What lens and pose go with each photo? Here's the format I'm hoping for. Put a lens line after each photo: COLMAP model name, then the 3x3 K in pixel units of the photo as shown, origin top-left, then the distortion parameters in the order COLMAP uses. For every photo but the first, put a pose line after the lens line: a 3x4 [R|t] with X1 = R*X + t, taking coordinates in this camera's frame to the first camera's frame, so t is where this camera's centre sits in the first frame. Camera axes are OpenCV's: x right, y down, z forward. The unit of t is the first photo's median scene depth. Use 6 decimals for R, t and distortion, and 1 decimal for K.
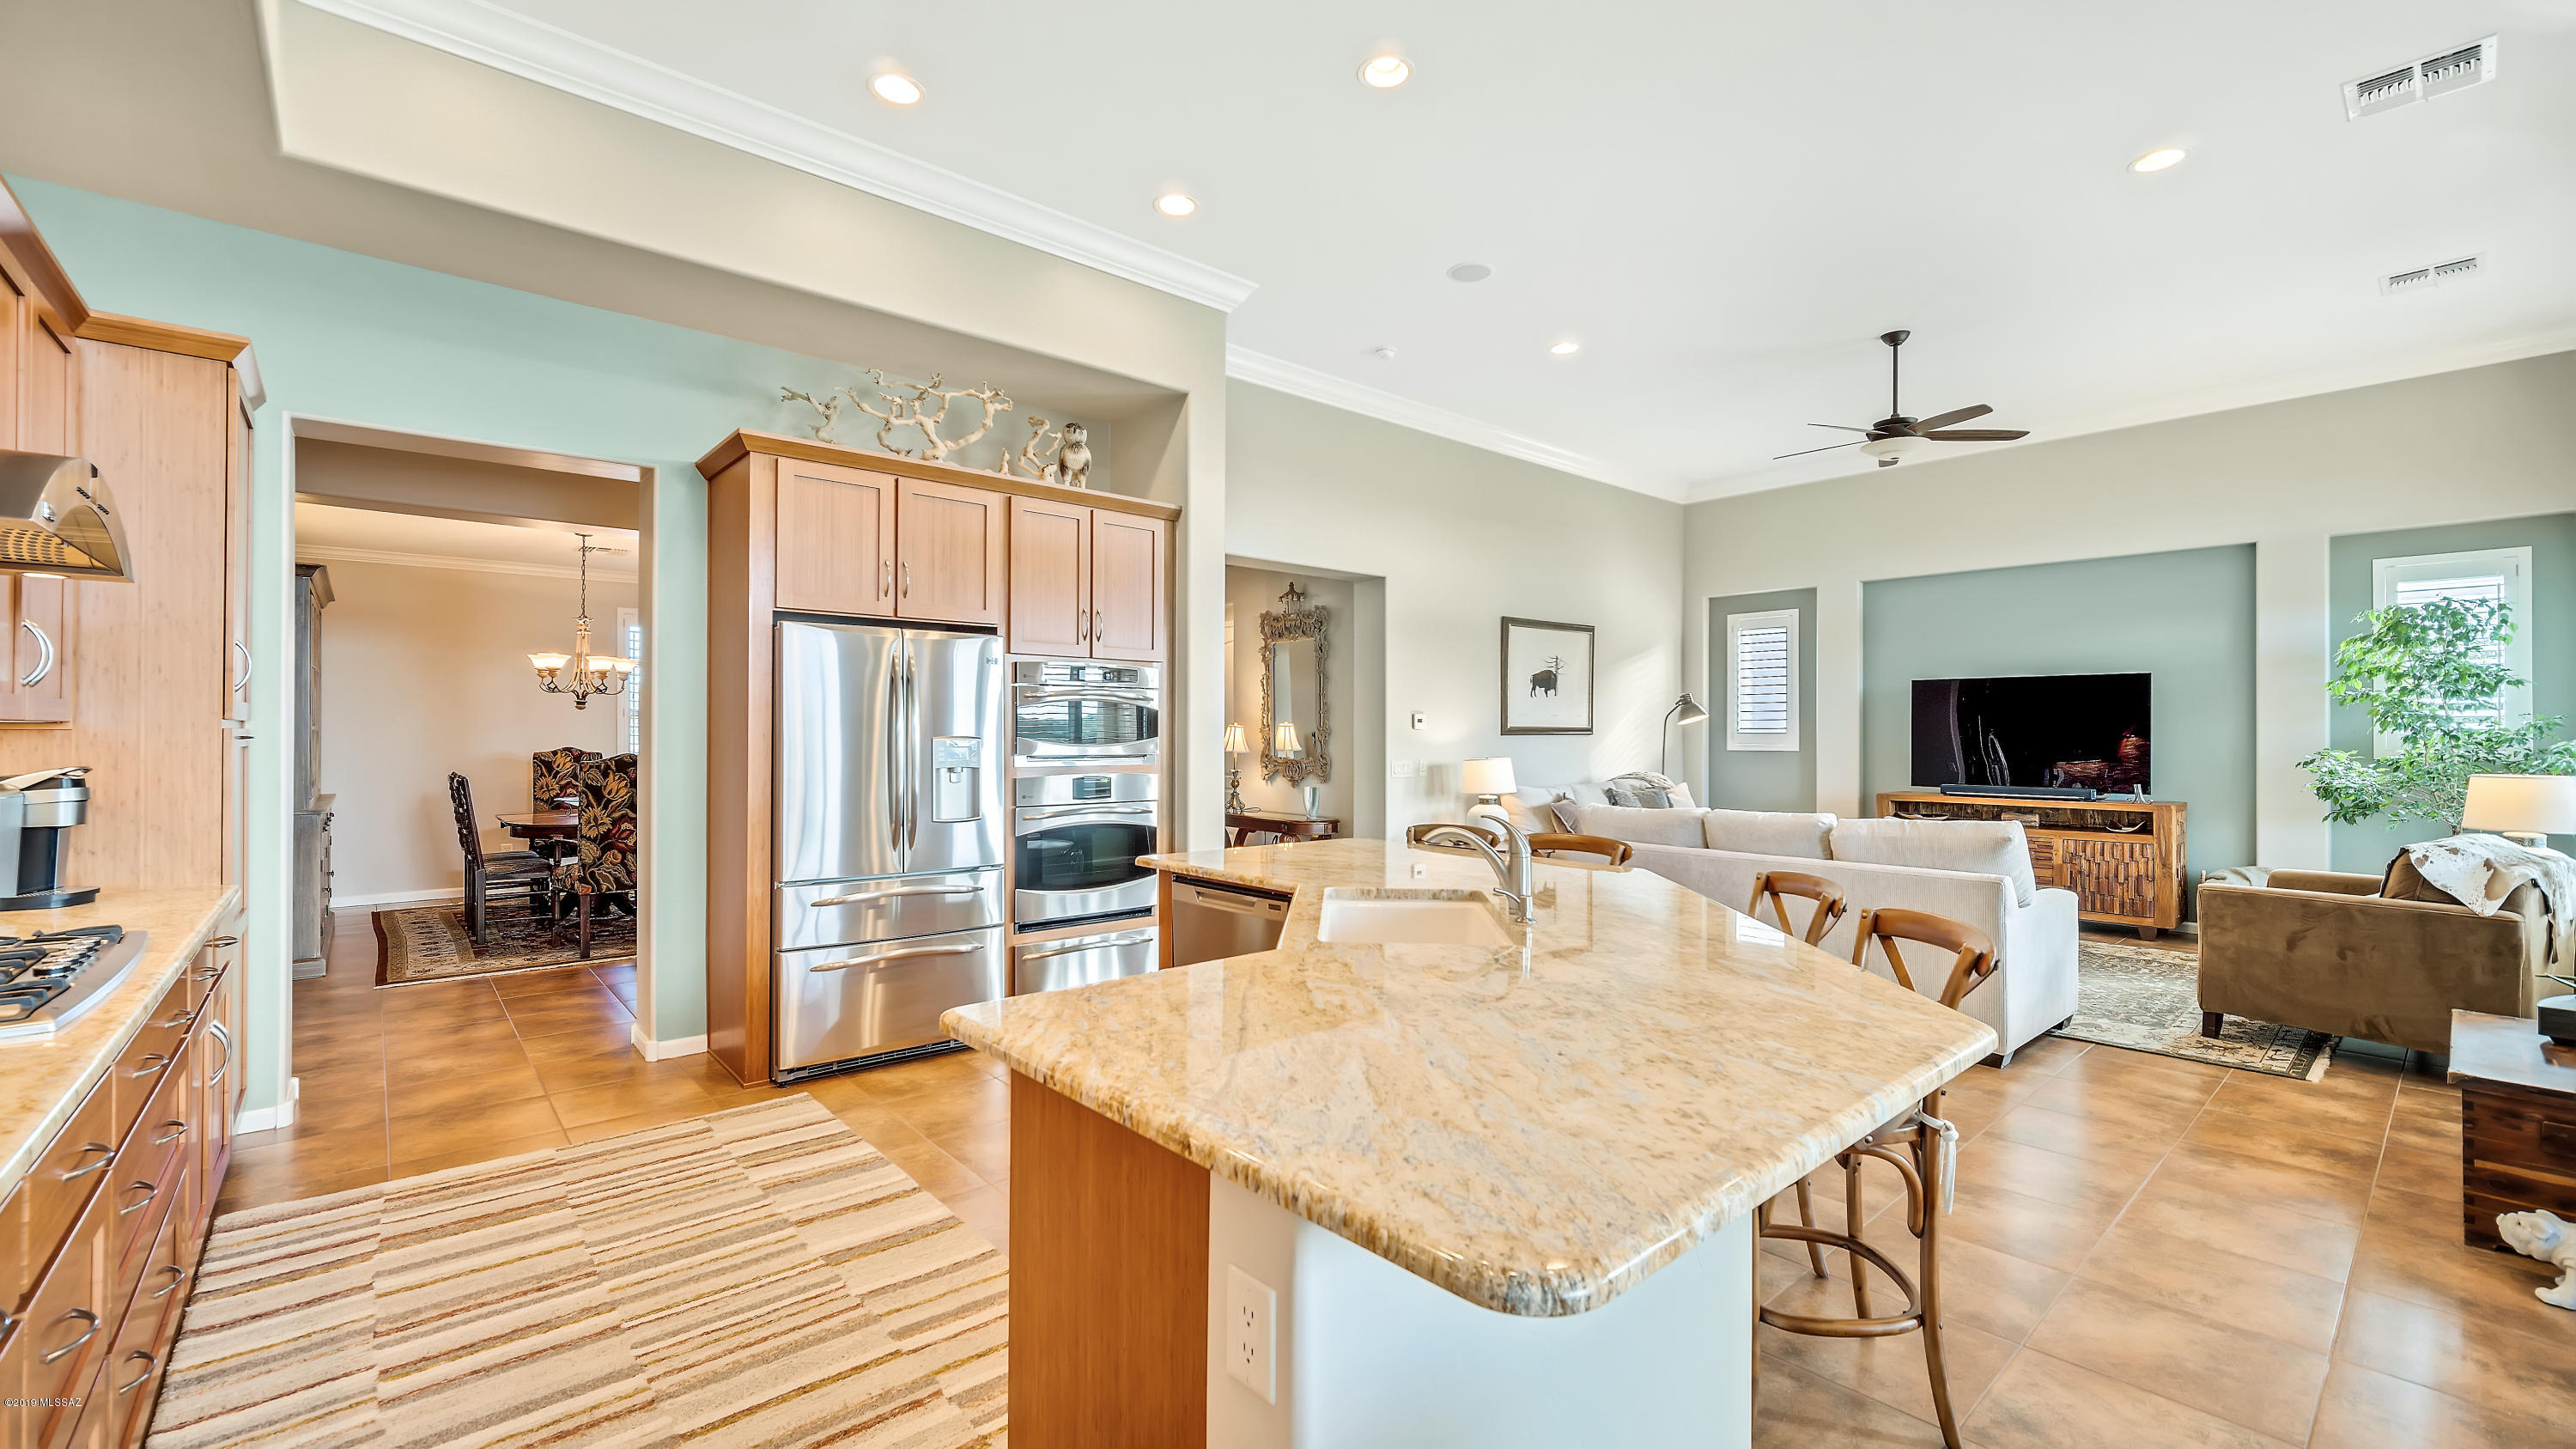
lens RADIAL K [[1050.0, 0, 1284.1], [0, 1050.0, 731.2], [0, 0, 1]] dist [0.002441, 0.001005]
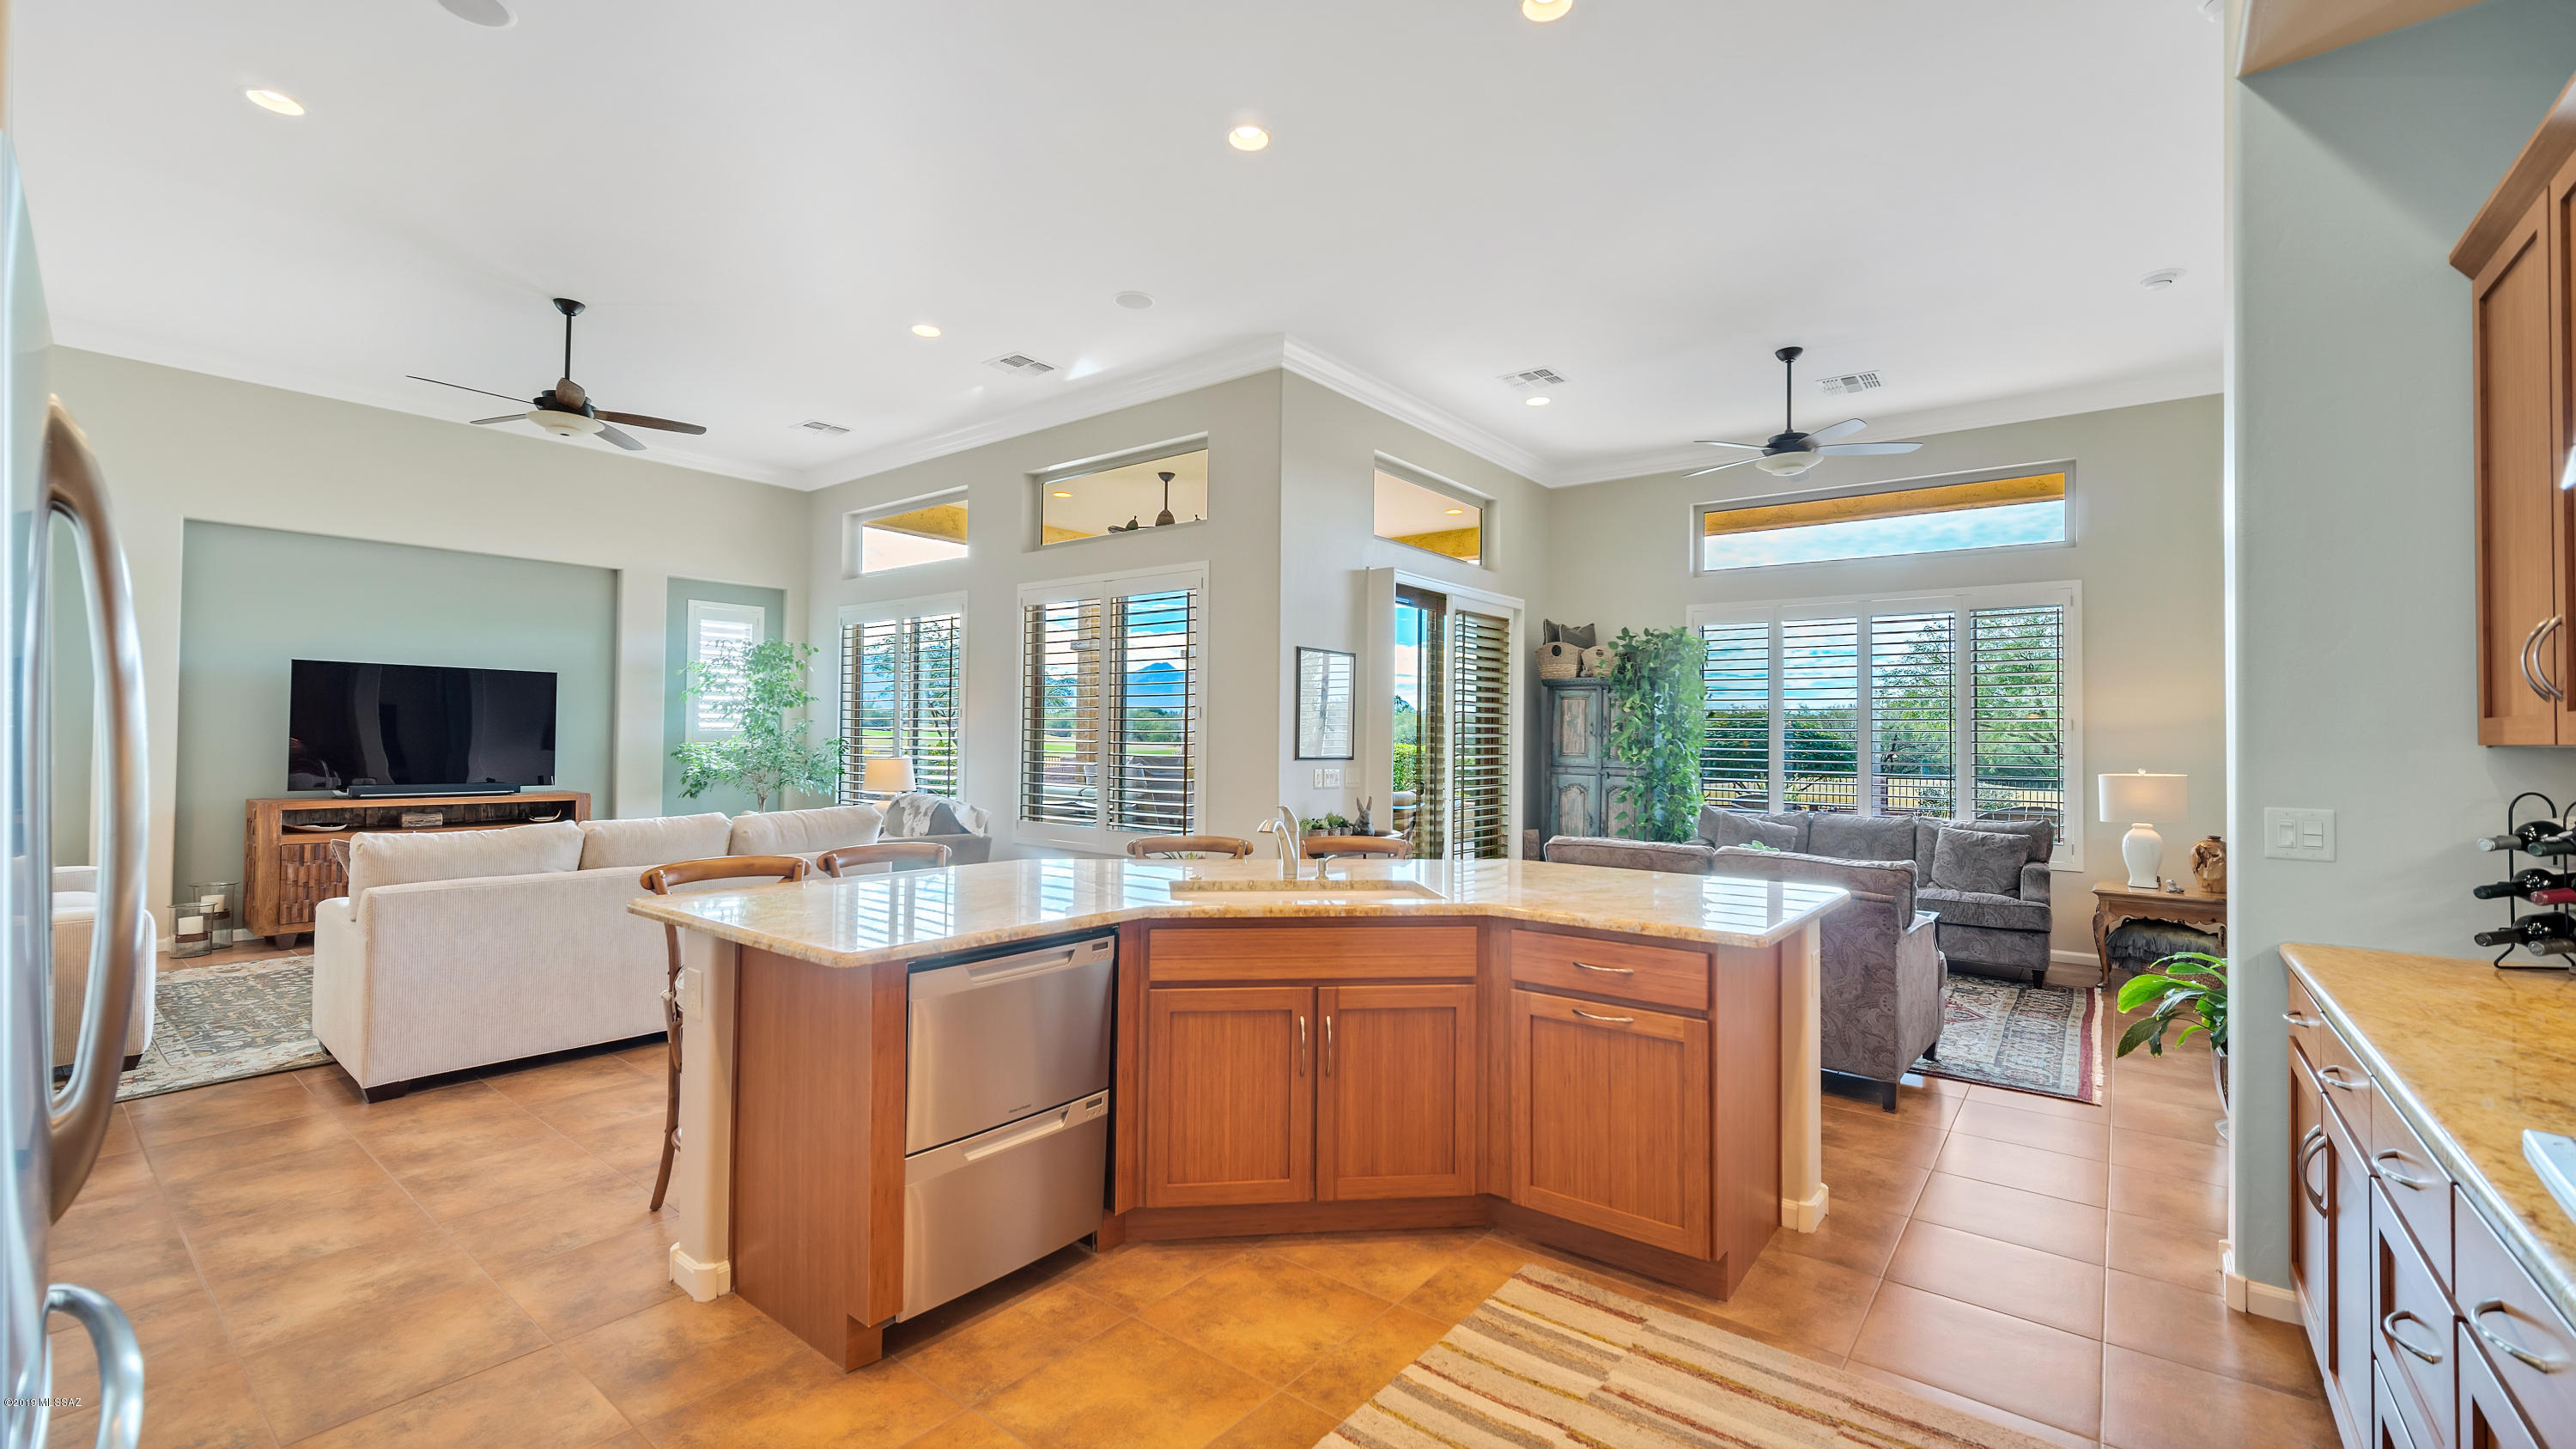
lens RADIAL K [[1068.8, 0, 1288.0], [0, 1068.8, 724.5], [0, 0, 1]] dist [-0.000529, -0.000148]
pose [[-0.190823, 0.007372, 0.981597, -0.502057], [-0.014226, 0.999846, -0.010274, -0.001748], [-0.981521, -0.015925, -0.190689, 0.583825]]
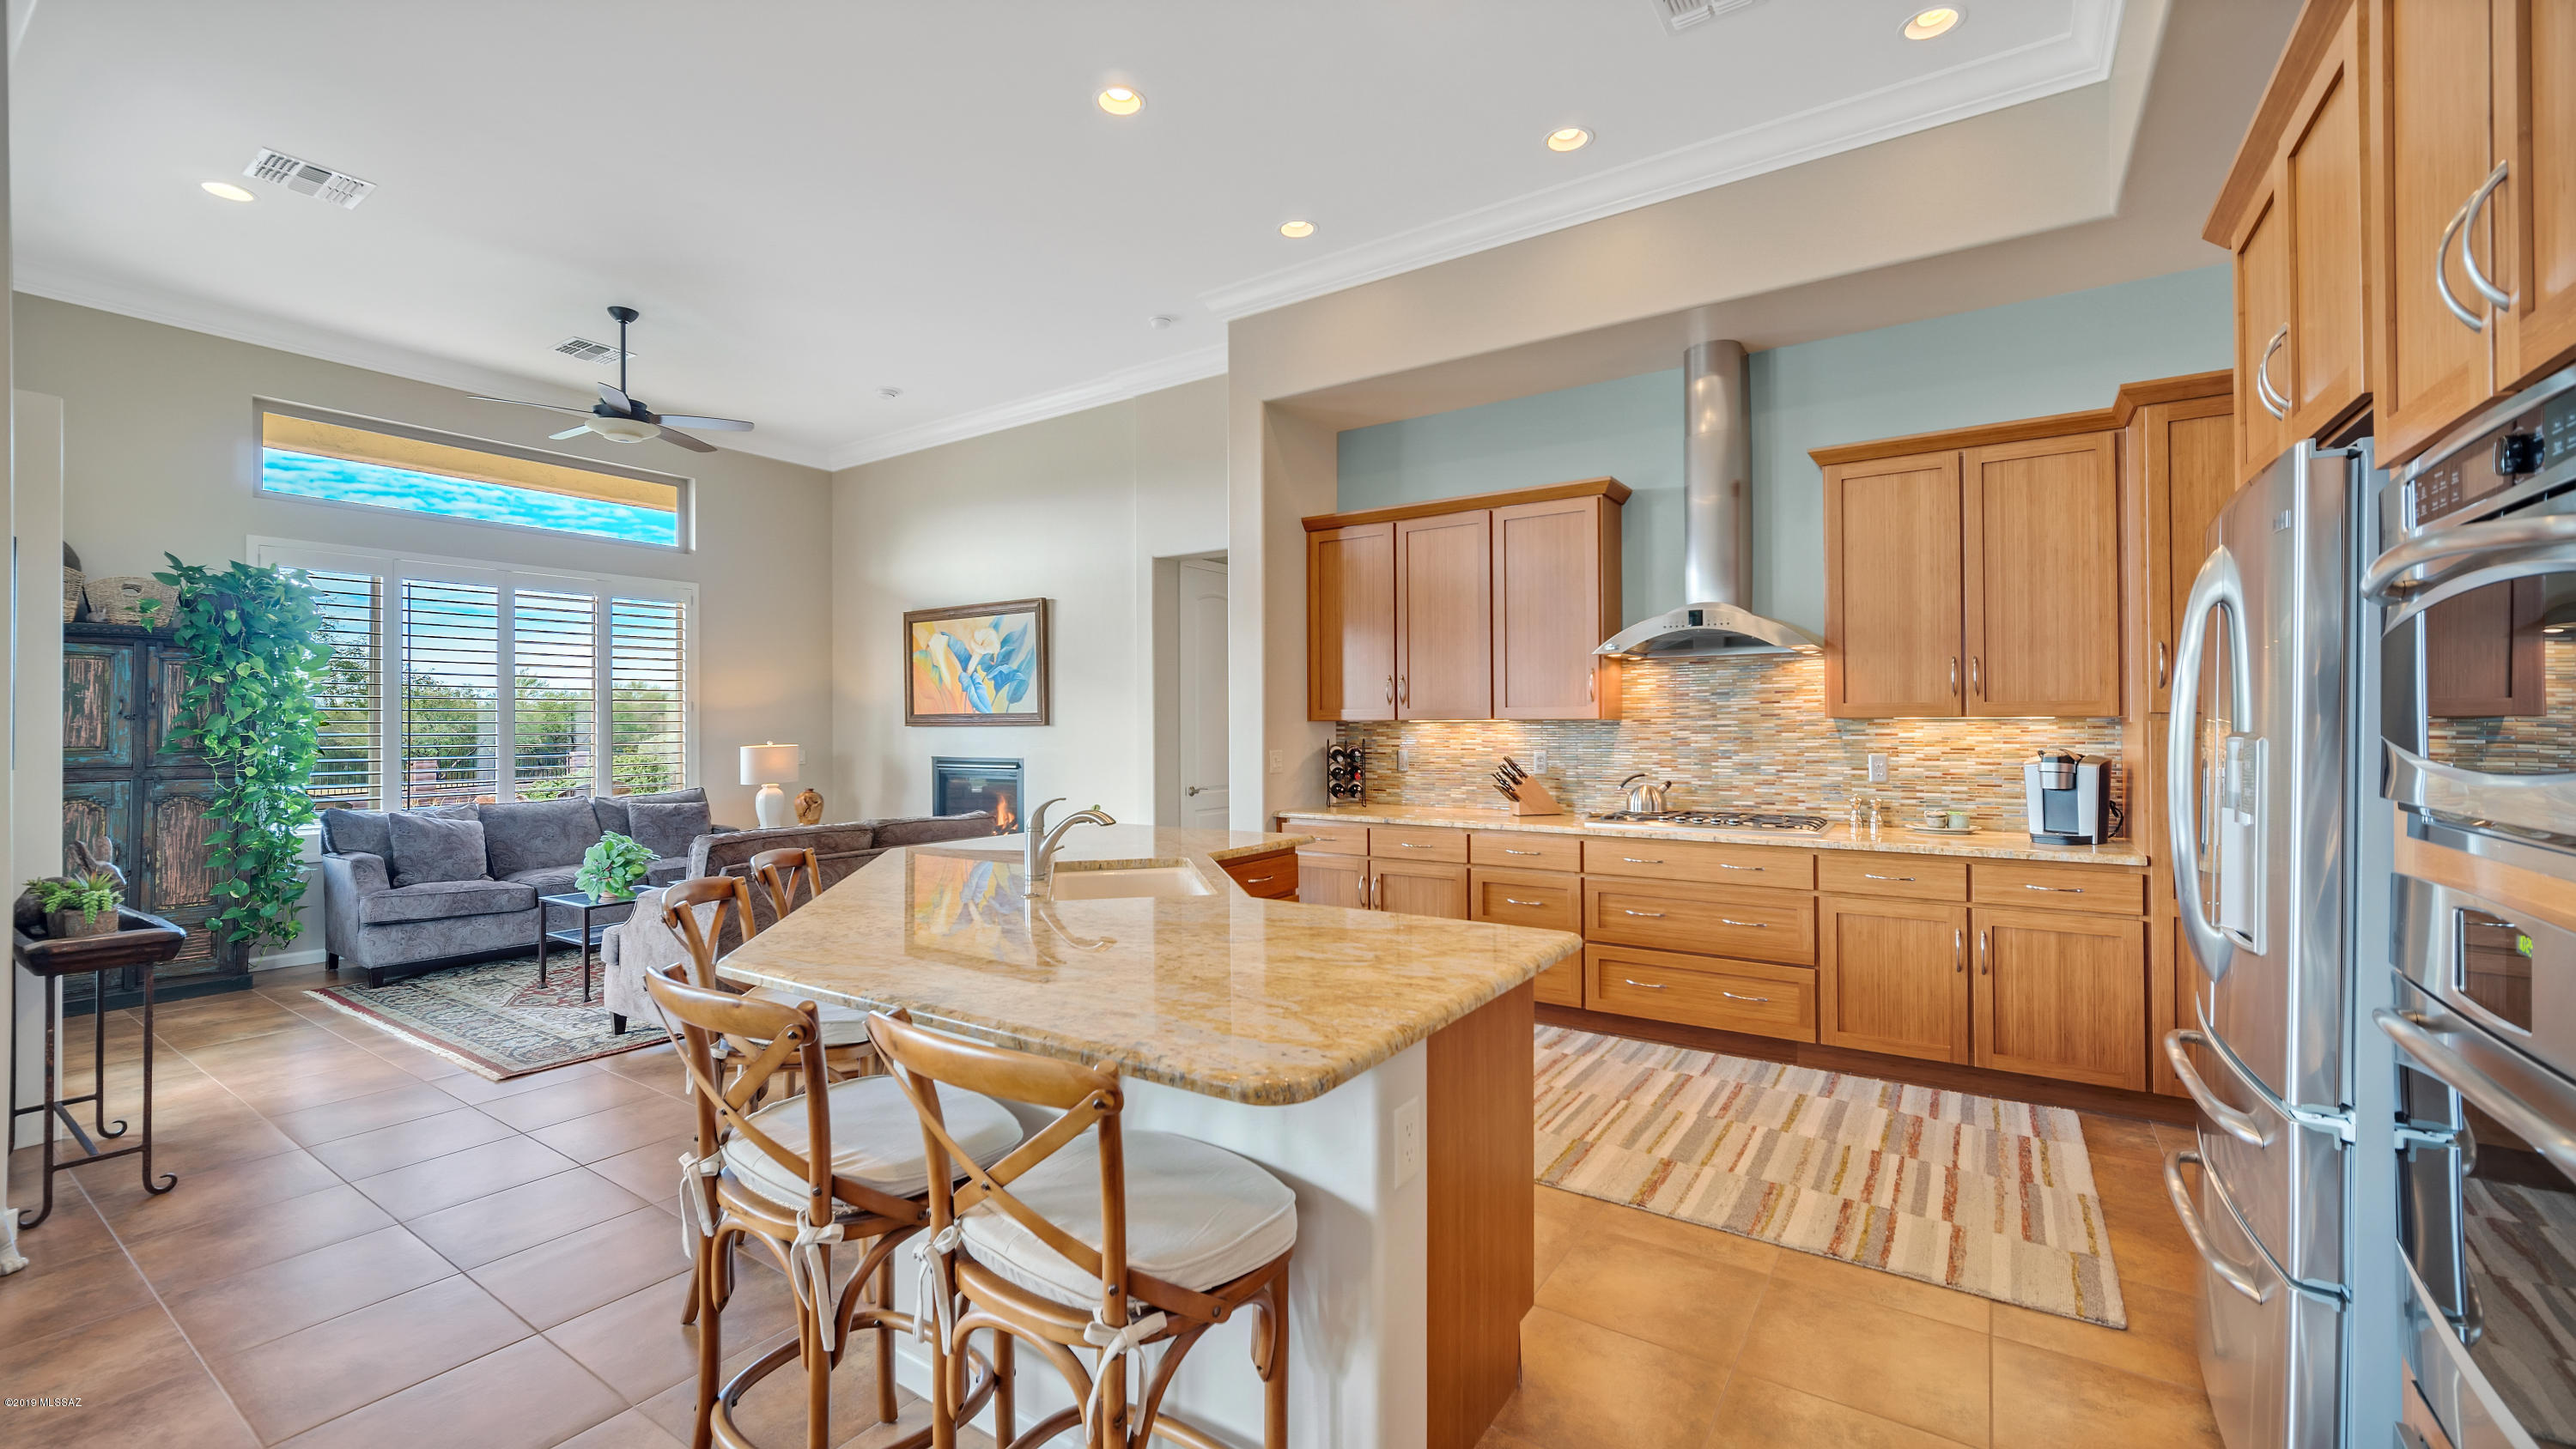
lens RADIAL K [[1045.2, 0, 1280.2], [0, 1045.2, 718.5], [0, 0, 1]] dist [-0.000664, 0.000336]
pose [[-0.967998, -0.002271, -0.250949, 0.114672], [0.000039, 0.999958, -0.009199, 0.002591], [0.250960, -0.008914, -0.967957, 1.030844]]
